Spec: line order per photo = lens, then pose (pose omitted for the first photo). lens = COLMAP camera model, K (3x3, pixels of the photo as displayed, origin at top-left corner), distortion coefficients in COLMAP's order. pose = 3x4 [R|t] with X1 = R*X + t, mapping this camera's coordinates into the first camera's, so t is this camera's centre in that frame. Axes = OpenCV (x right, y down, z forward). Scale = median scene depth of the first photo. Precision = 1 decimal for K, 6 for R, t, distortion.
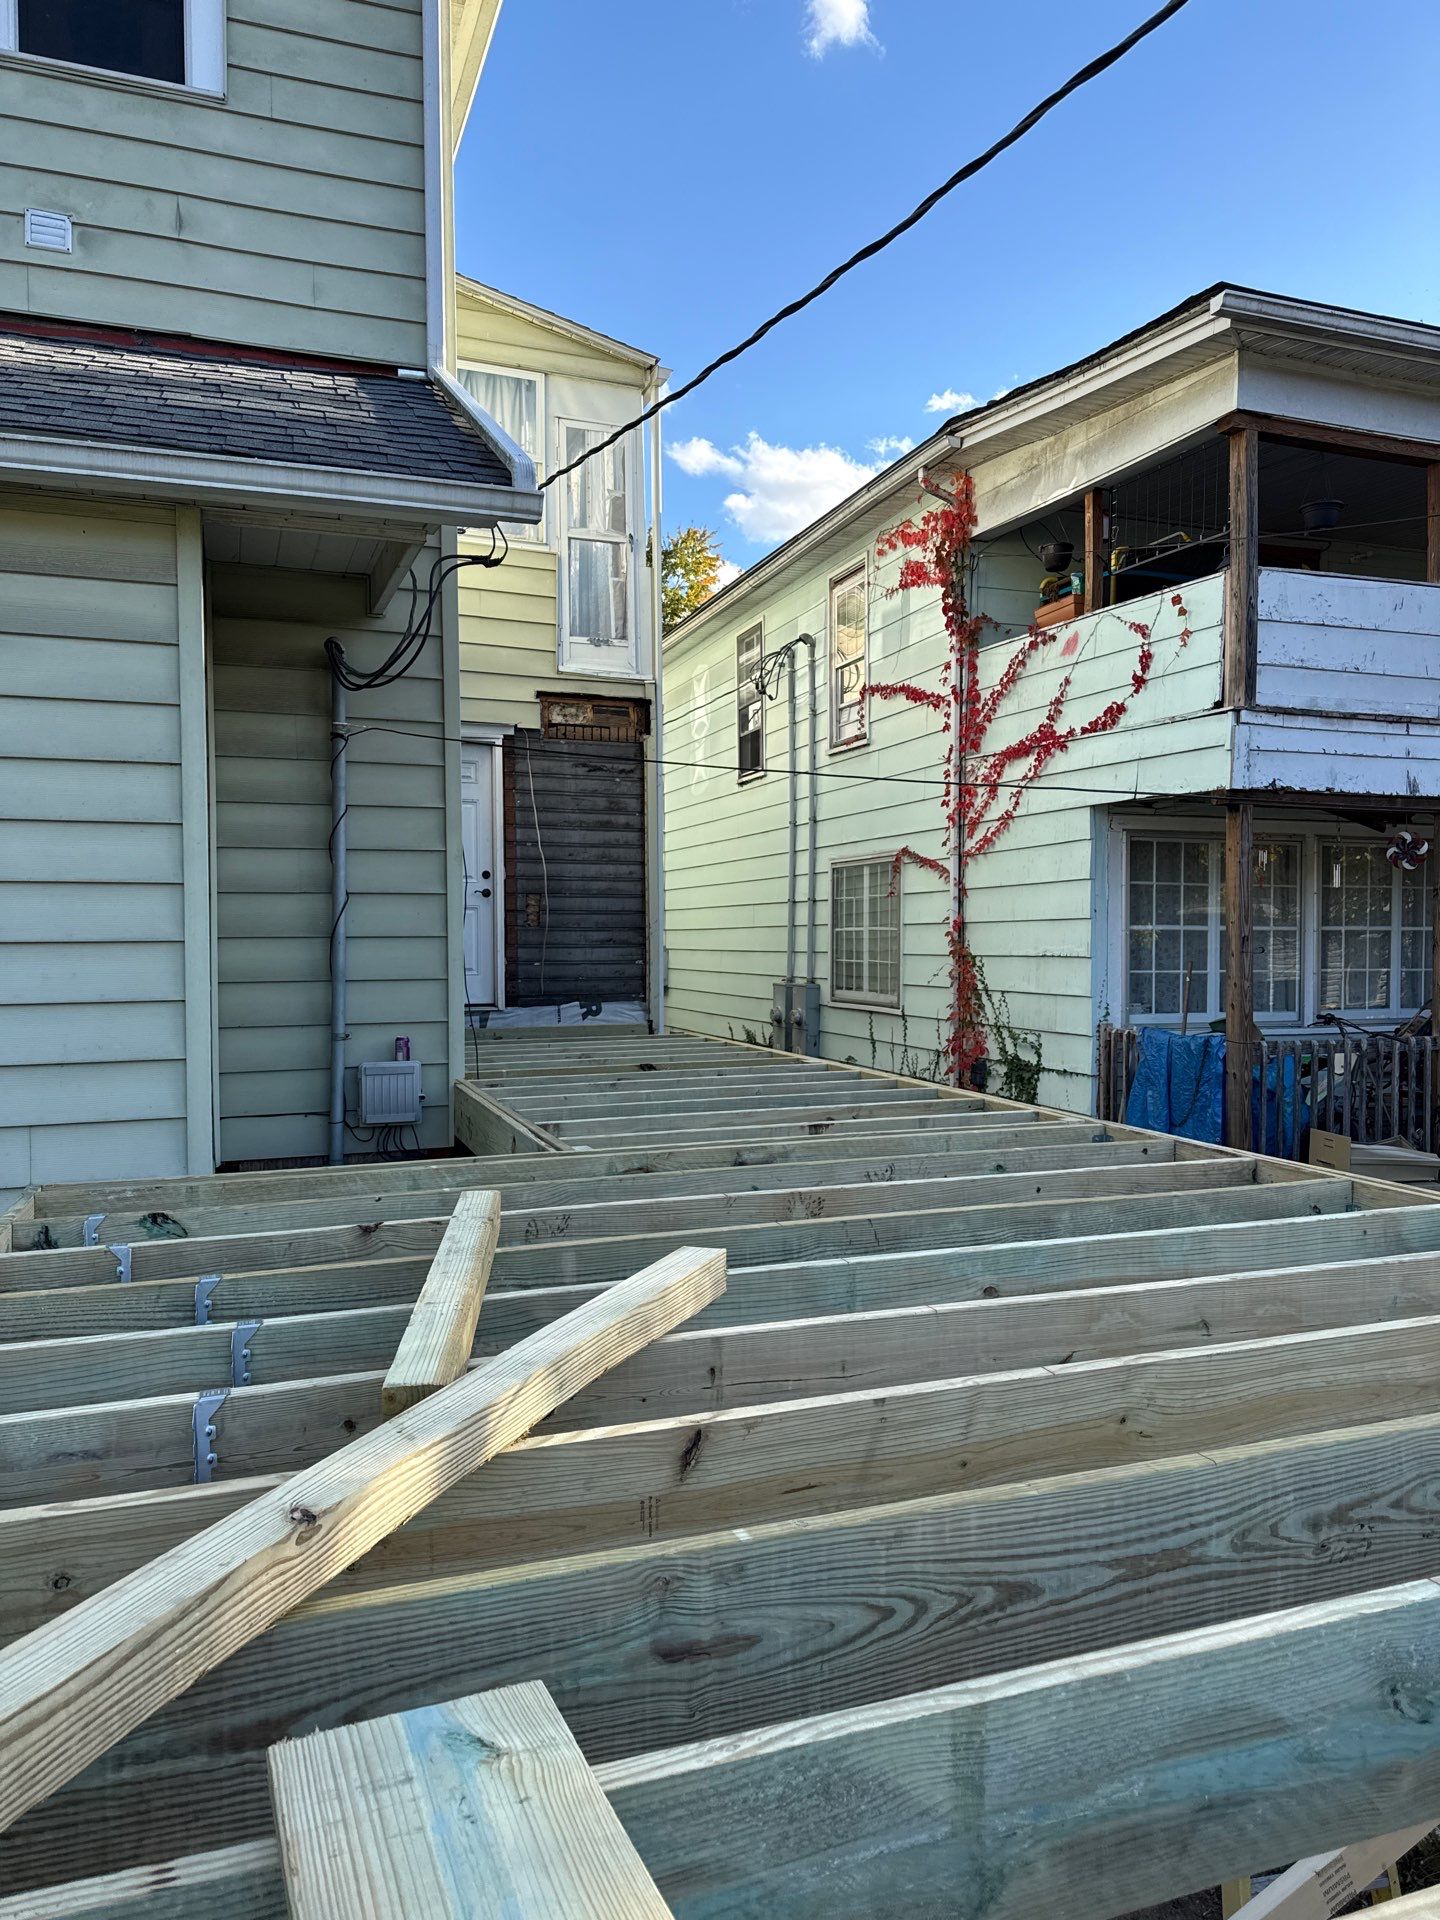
lens RADIAL K [[1338.3, 0, 738.9], [0, 1338.3, 955.3], [0, 0, 1]] dist [0.007501, -0.025269]
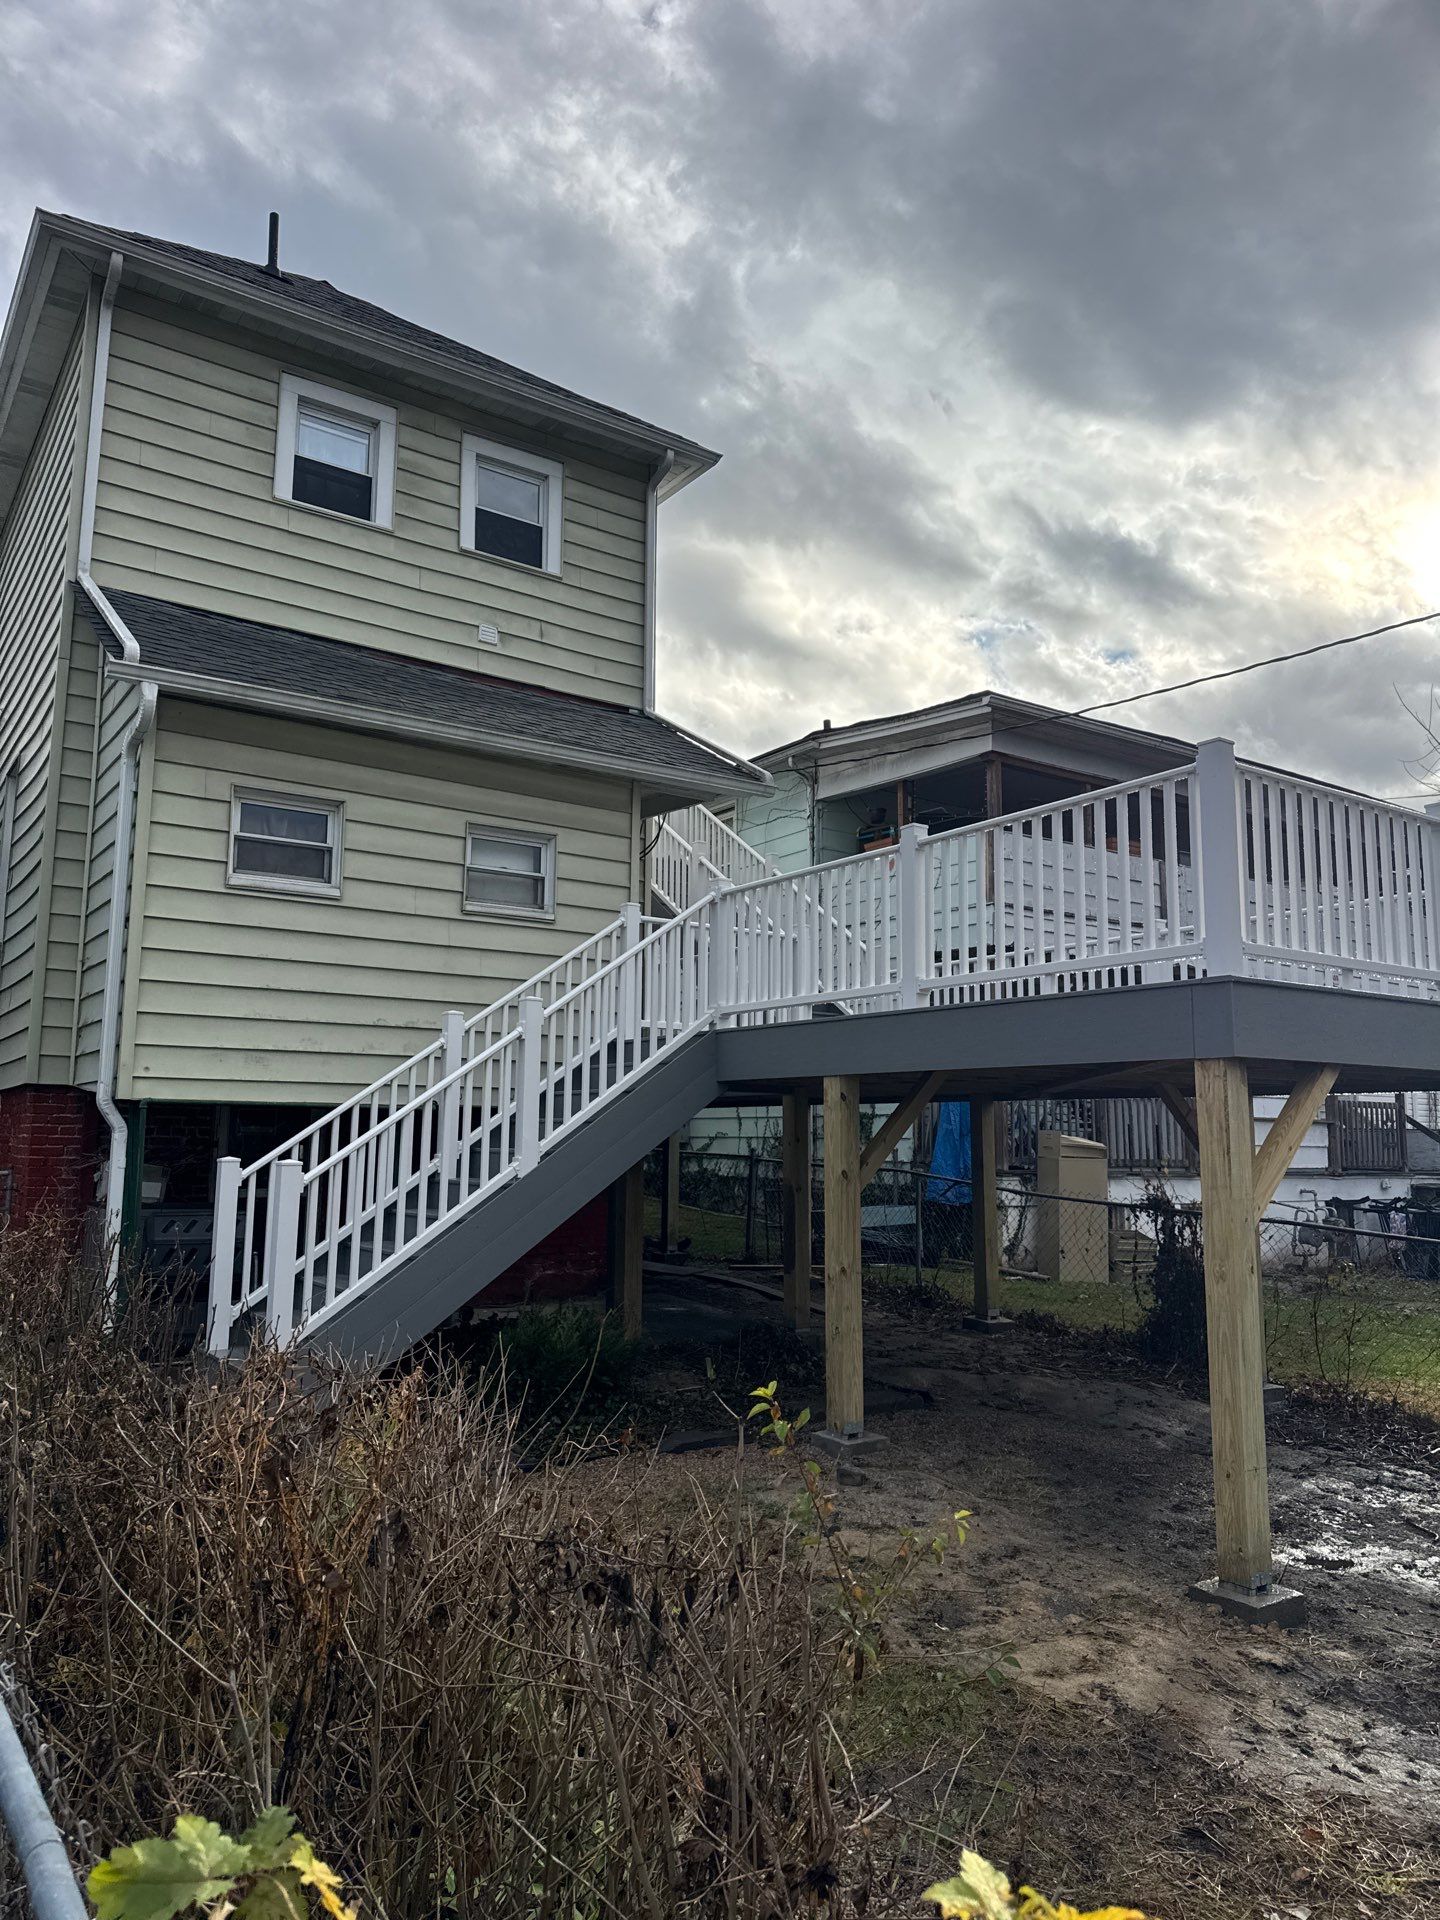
lens RADIAL K [[1333.8, 0, 701.2], [0, 1333.8, 962.7], [0, 0, 1]] dist [0.028245, -0.041322]
pose [[0.972113, 0.048156, 0.229516, -0.350207], [-0.011725, 0.987446, -0.157522, 0.153130], [-0.234221, 0.150438, 0.960473, -0.537325]]
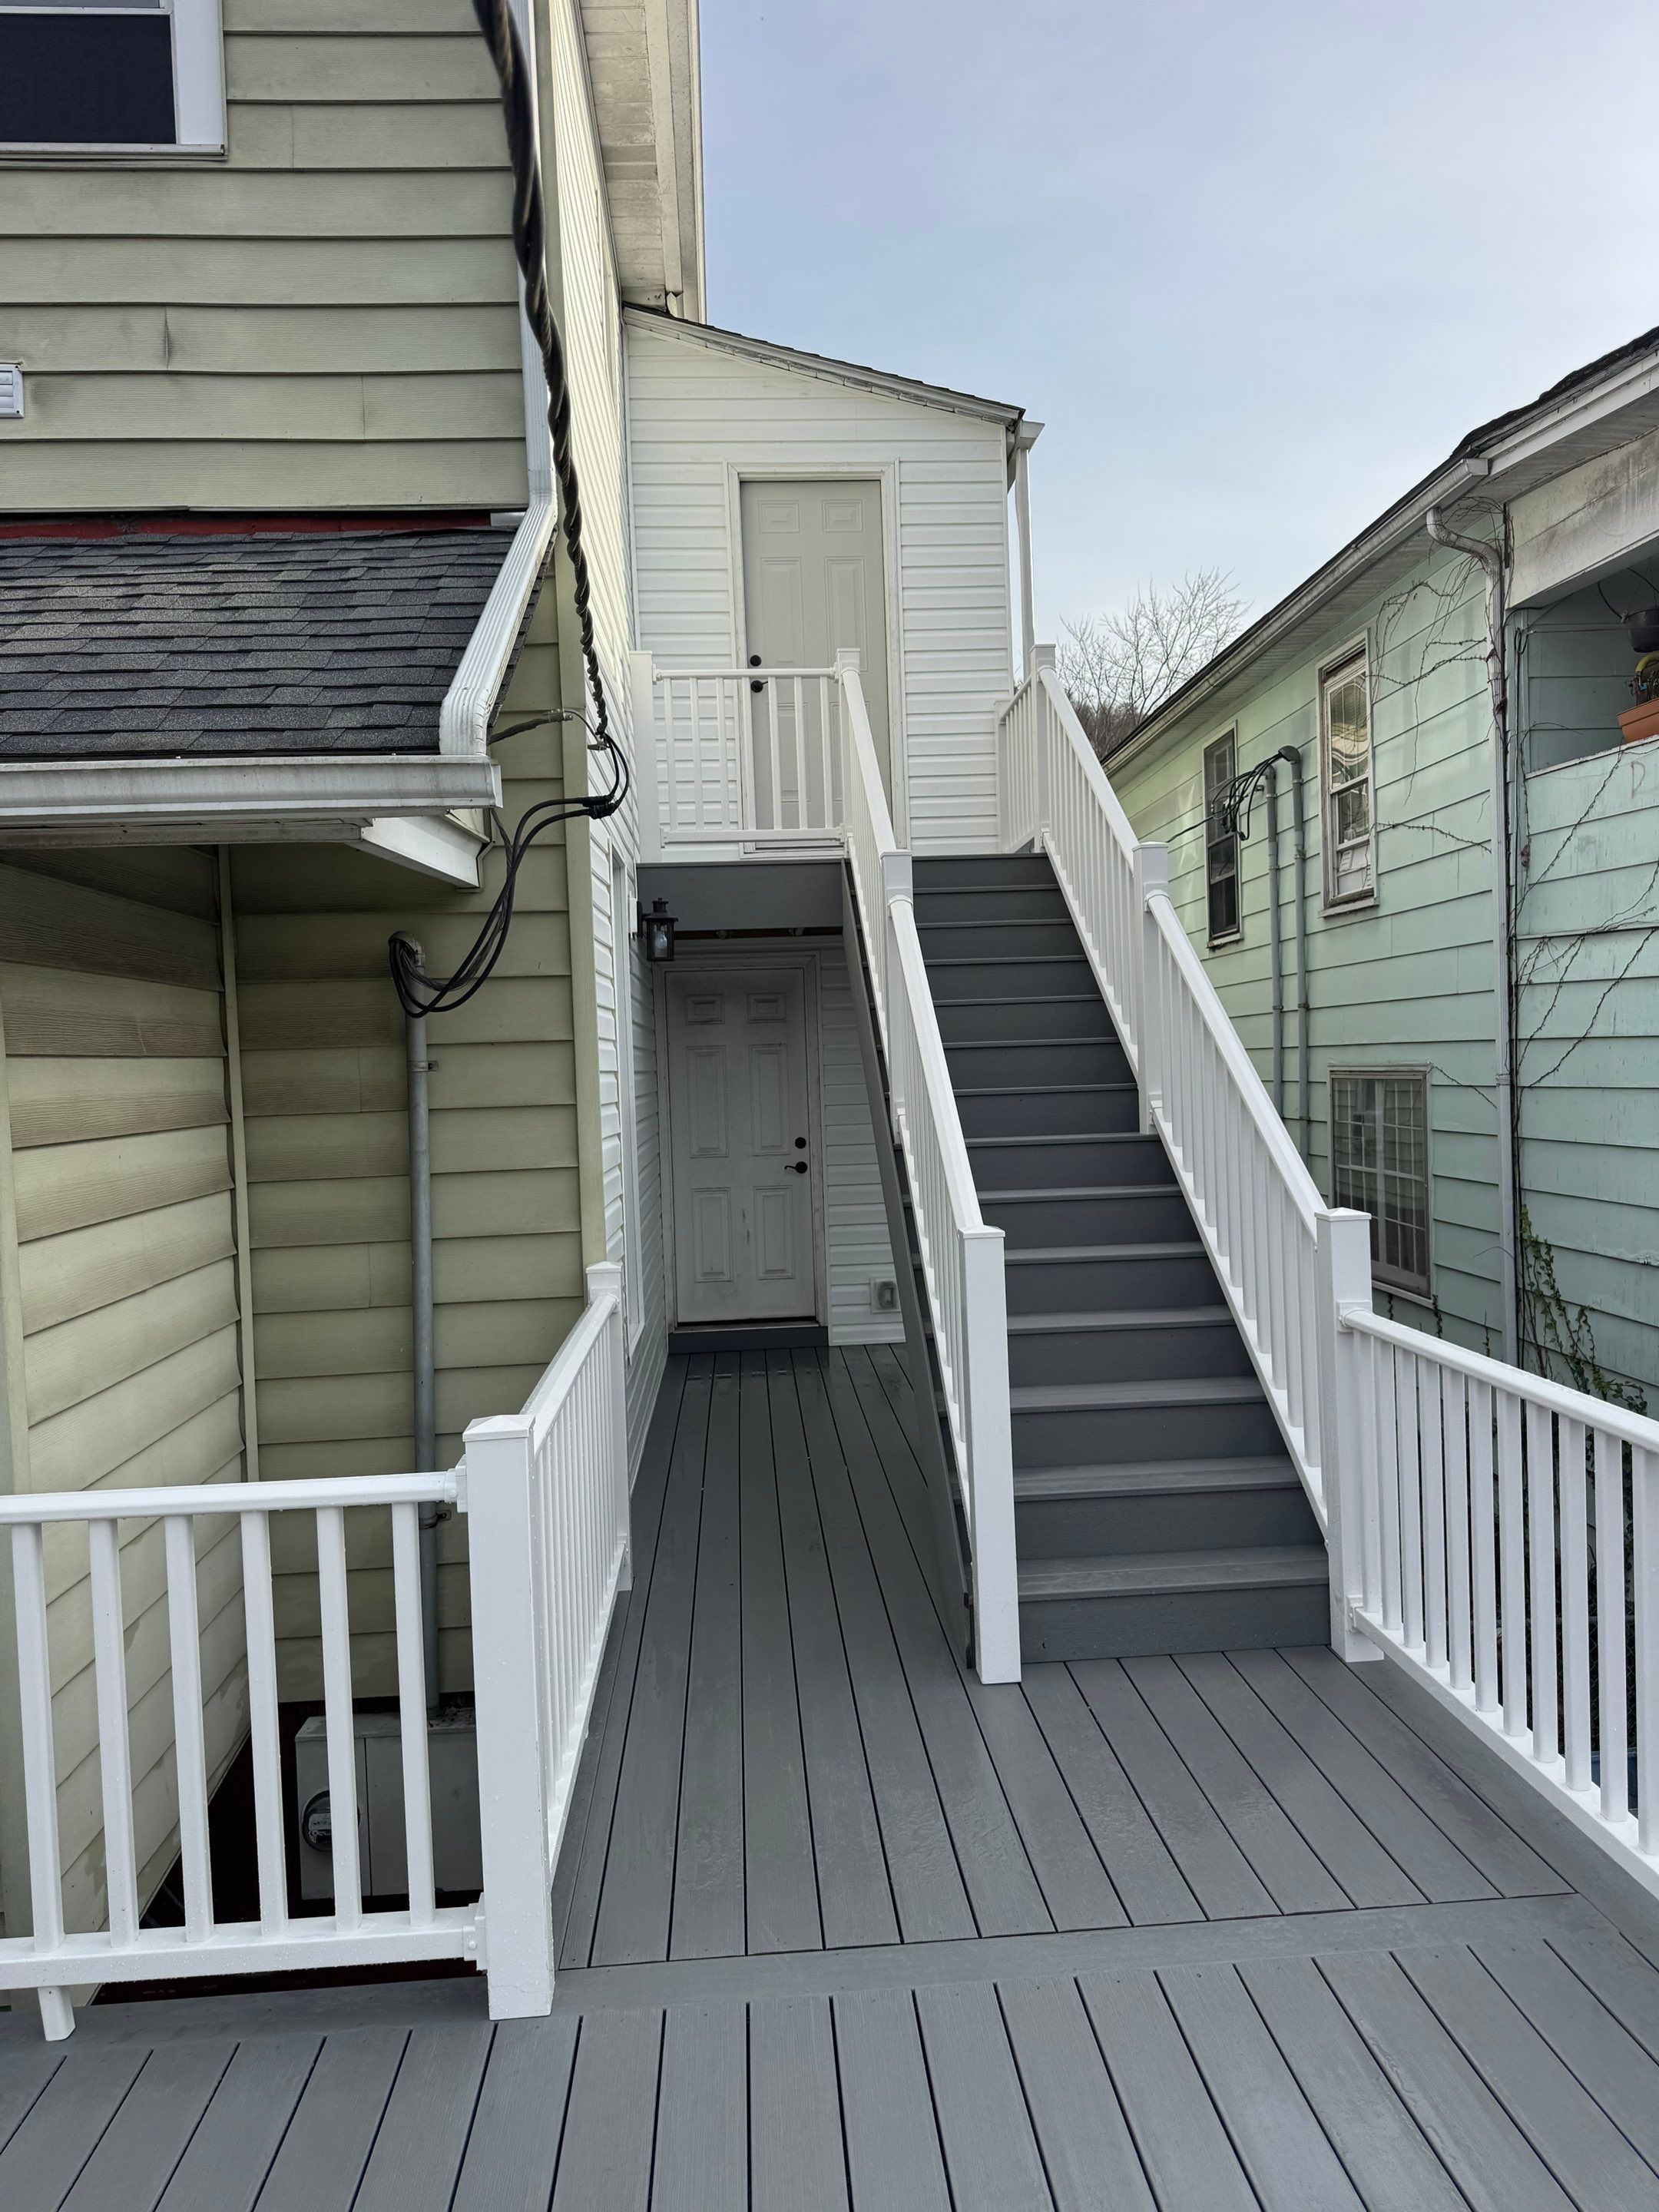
lens RADIAL K [[1536.6, 0, 824.2], [0, 1536.6, 1070.3], [0, 0, 1]] dist [0.028245, -0.041322]
pose [[0.955056, -0.021686, -0.295630, 0.072635], [0.020509, 0.999765, -0.007082, -0.091482], [0.295714, 0.000701, 0.955276, 0.190213]]
